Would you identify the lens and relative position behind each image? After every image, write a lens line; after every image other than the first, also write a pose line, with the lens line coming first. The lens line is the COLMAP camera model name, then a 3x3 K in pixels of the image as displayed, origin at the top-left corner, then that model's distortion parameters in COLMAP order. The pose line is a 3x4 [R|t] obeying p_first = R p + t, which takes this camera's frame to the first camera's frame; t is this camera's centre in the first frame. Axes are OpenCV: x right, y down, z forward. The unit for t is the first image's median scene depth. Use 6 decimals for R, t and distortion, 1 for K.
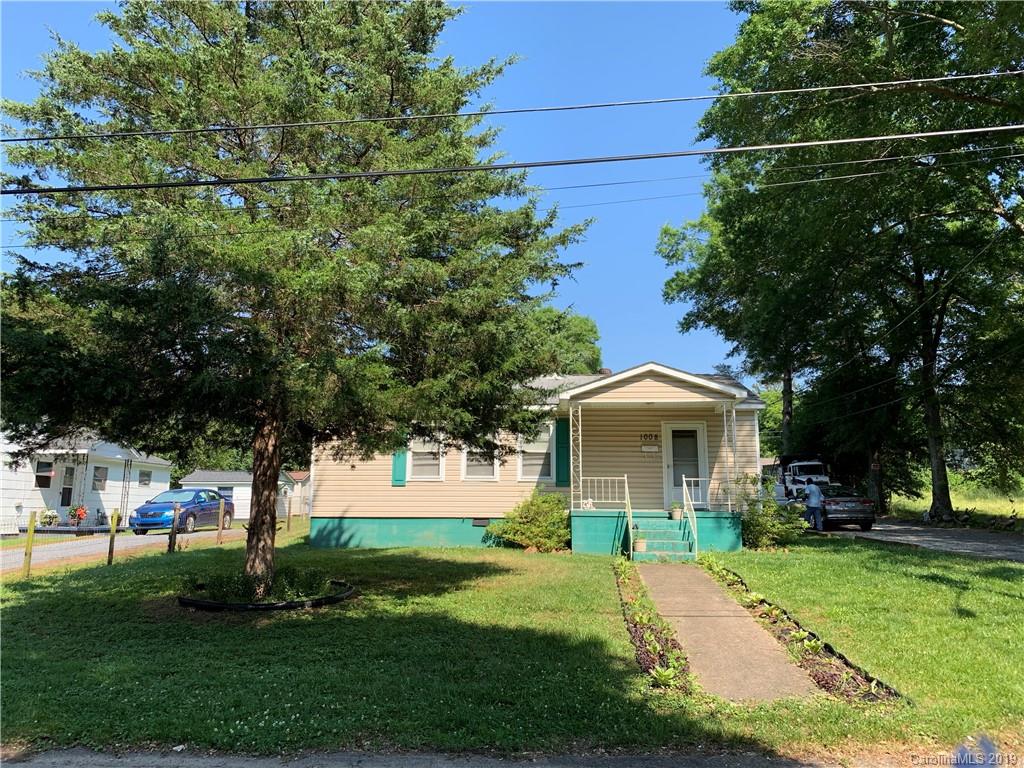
lens RADIAL K [[714.8, 0, 512.0], [0, 714.8, 384.0], [0, 0, 1]] dist [0.074022, -0.099271]
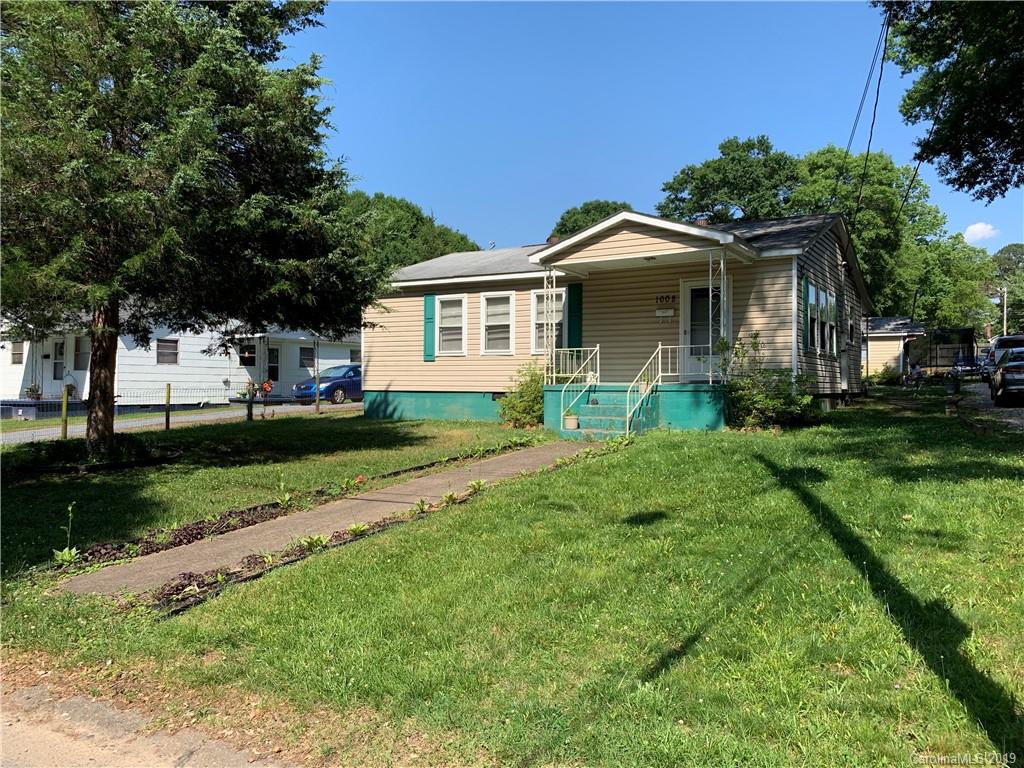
lens RADIAL K [[714.8, 0, 512.0], [0, 714.8, 384.0], [0, 0, 1]] dist [0.074022, -0.099271]
pose [[0.908187, -0.004811, -0.418538, 0.378000], [0.078019, 0.984355, 0.157980, 0.023877], [0.411230, -0.176130, 0.894354, 0.140434]]
